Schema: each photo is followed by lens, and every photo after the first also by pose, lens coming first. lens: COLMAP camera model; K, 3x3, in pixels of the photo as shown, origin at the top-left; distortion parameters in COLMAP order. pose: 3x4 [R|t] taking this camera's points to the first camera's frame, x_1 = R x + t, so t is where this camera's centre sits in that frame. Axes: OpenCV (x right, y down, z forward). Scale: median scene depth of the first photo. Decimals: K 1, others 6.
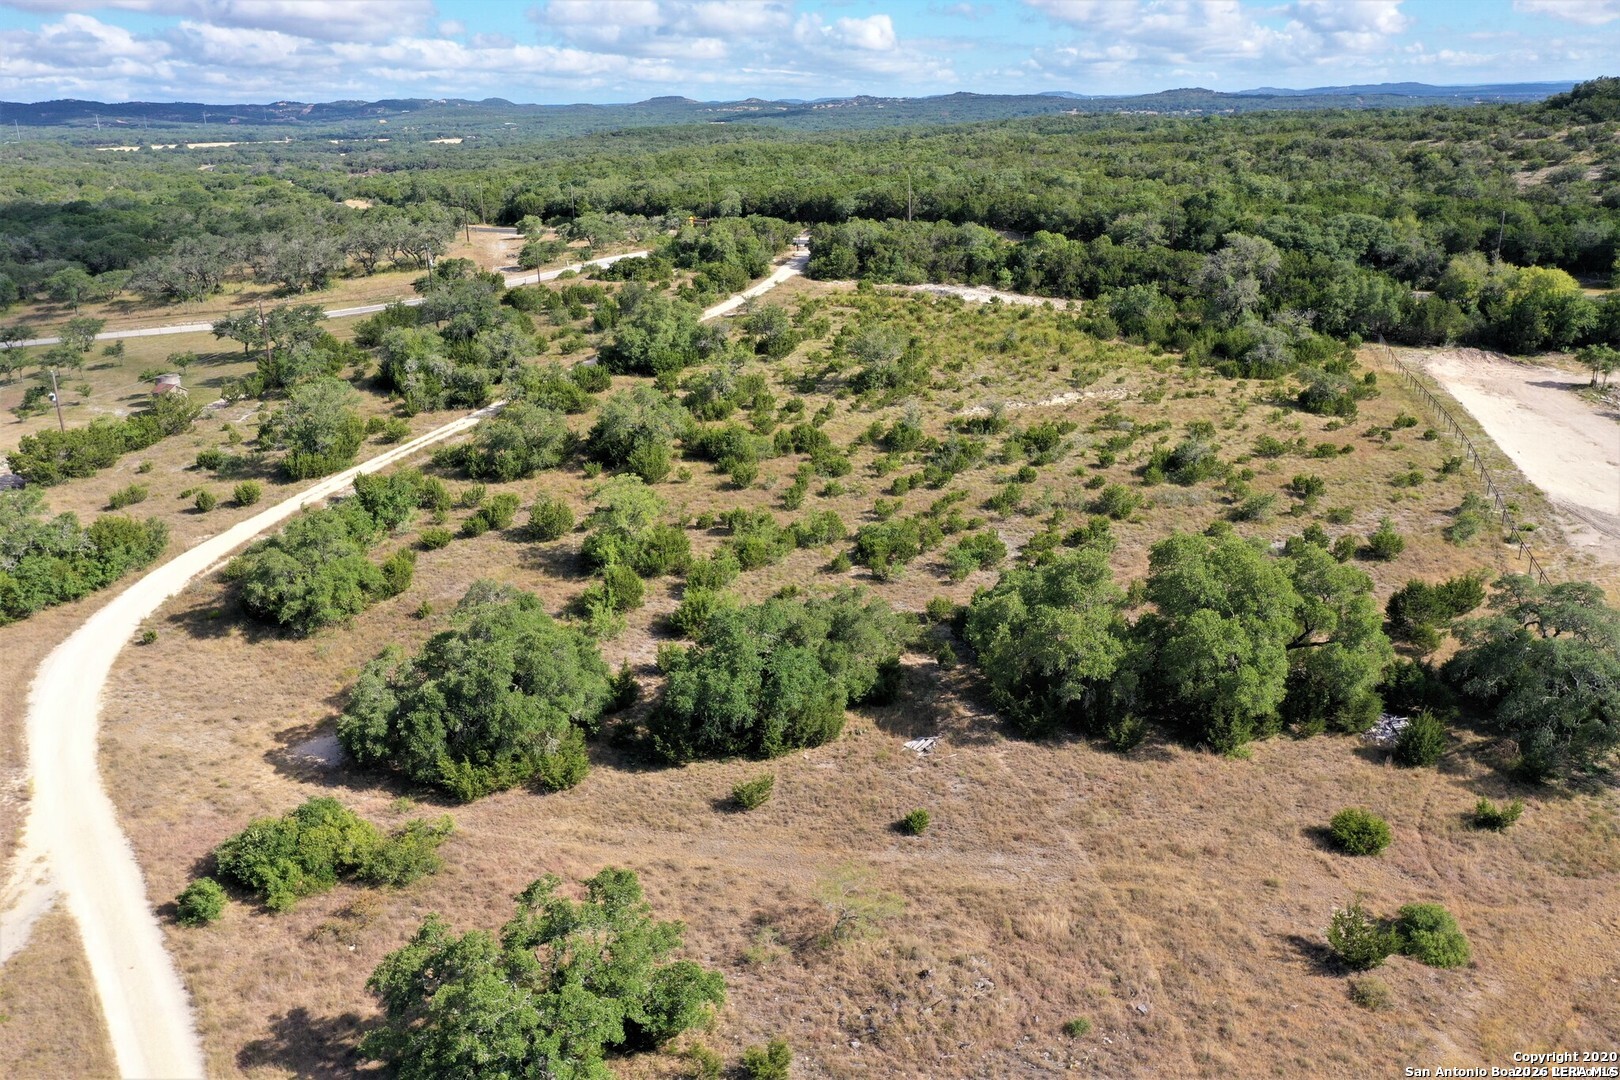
lens RADIAL K [[1292.7, 0, 807.7], [0, 1292.7, 537.6], [0, 0, 1]] dist [0.012428, 0.001516]
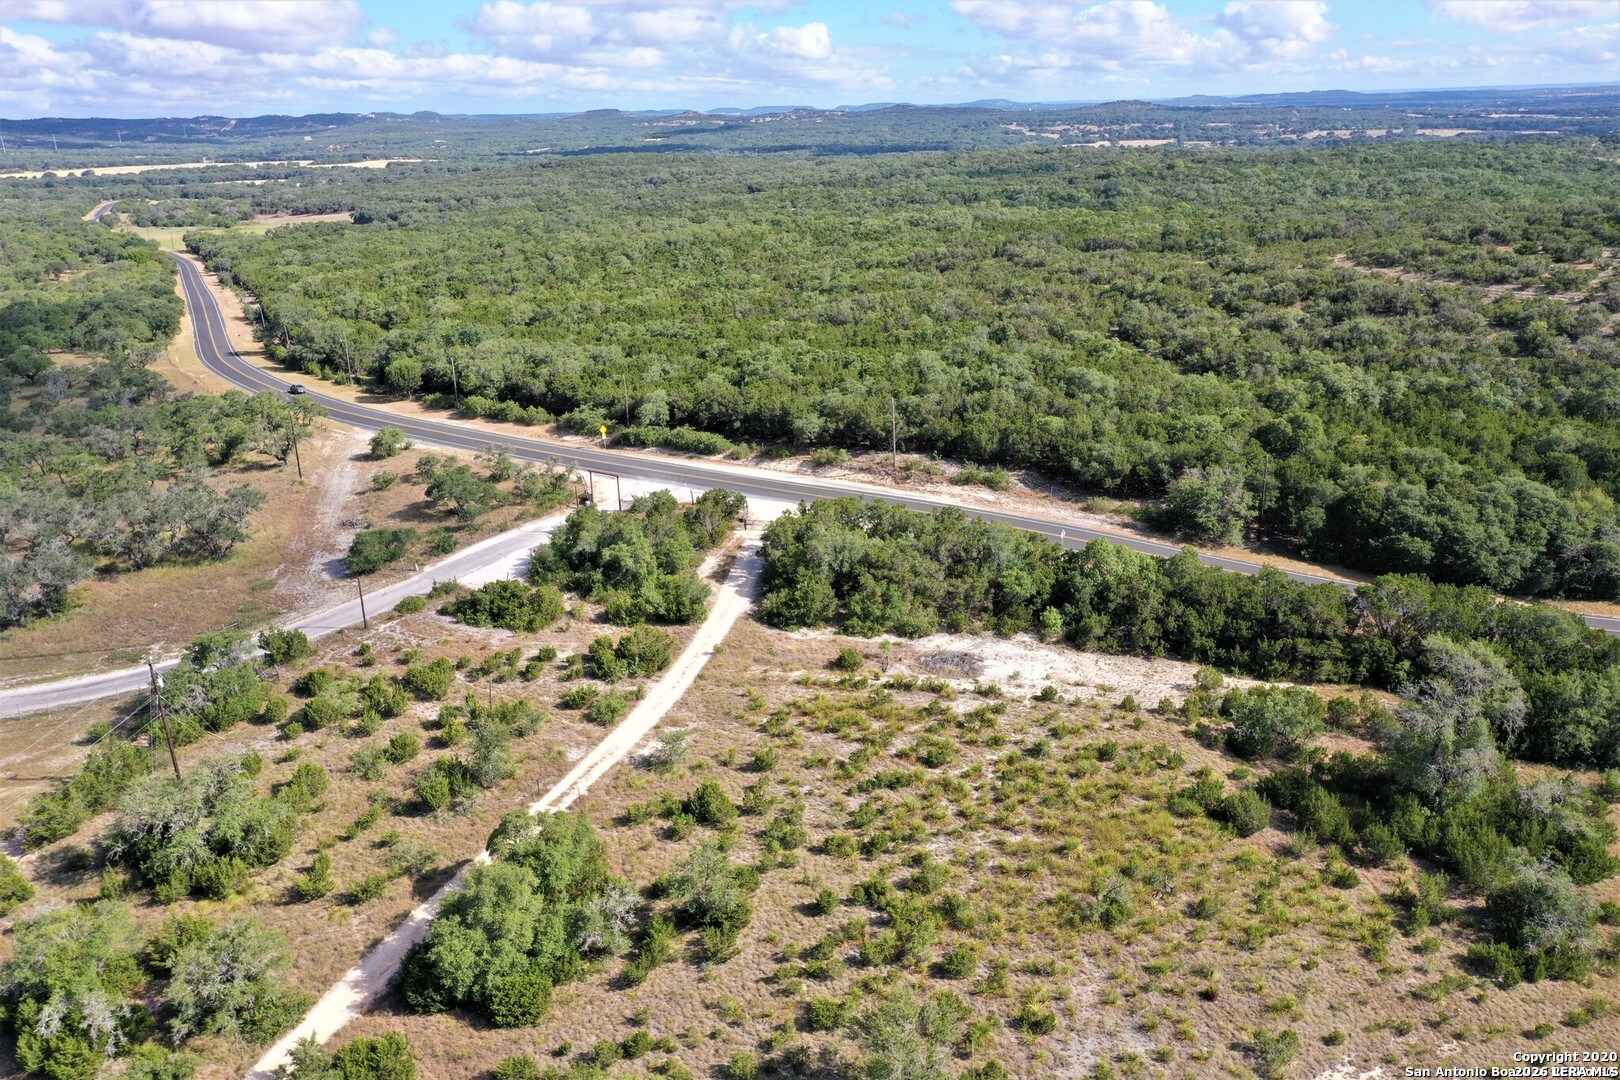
lens RADIAL K [[1292.7, 0, 807.7], [0, 1292.7, 537.6], [0, 0, 1]] dist [0.012428, 0.001516]
pose [[0.998930, -0.018168, 0.042518, -0.003700], [0.018380, 0.999820, -0.004611, -0.216657], [-0.042427, 0.005387, 0.999085, 0.287259]]
